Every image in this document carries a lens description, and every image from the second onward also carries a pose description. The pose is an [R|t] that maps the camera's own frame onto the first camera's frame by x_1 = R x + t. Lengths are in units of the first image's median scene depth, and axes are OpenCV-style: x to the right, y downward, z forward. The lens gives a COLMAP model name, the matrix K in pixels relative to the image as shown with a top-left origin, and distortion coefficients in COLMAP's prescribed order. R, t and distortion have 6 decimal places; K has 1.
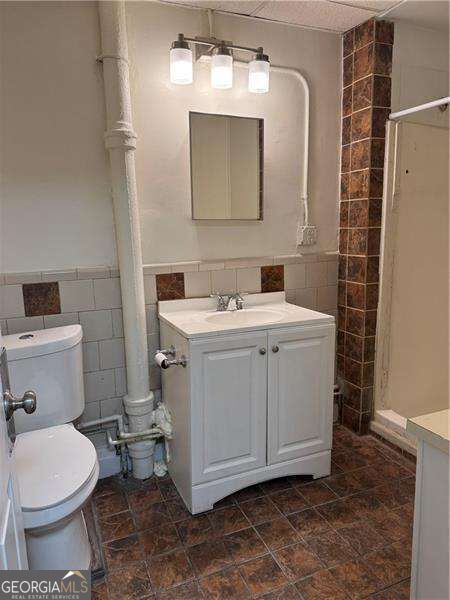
lens RADIAL K [[429.1, 0, 225.0], [0, 429.1, 300.0], [0, 0, 1]] dist [0.023254, 0.001167]
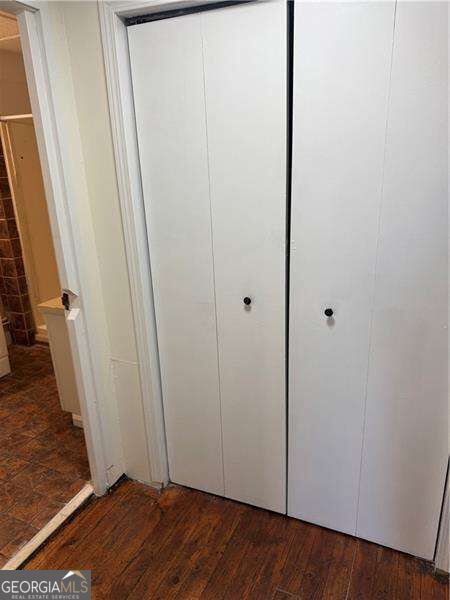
lens RADIAL K [[429.1, 0, 225.0], [0, 429.1, 300.0], [0, 0, 1]] dist [0.023254, 0.001167]
pose [[0.731473, -0.210830, 0.648458, -0.112047], [0.136497, 0.977024, 0.163683, 0.020231], [-0.668068, -0.031217, 0.743445, -0.515303]]
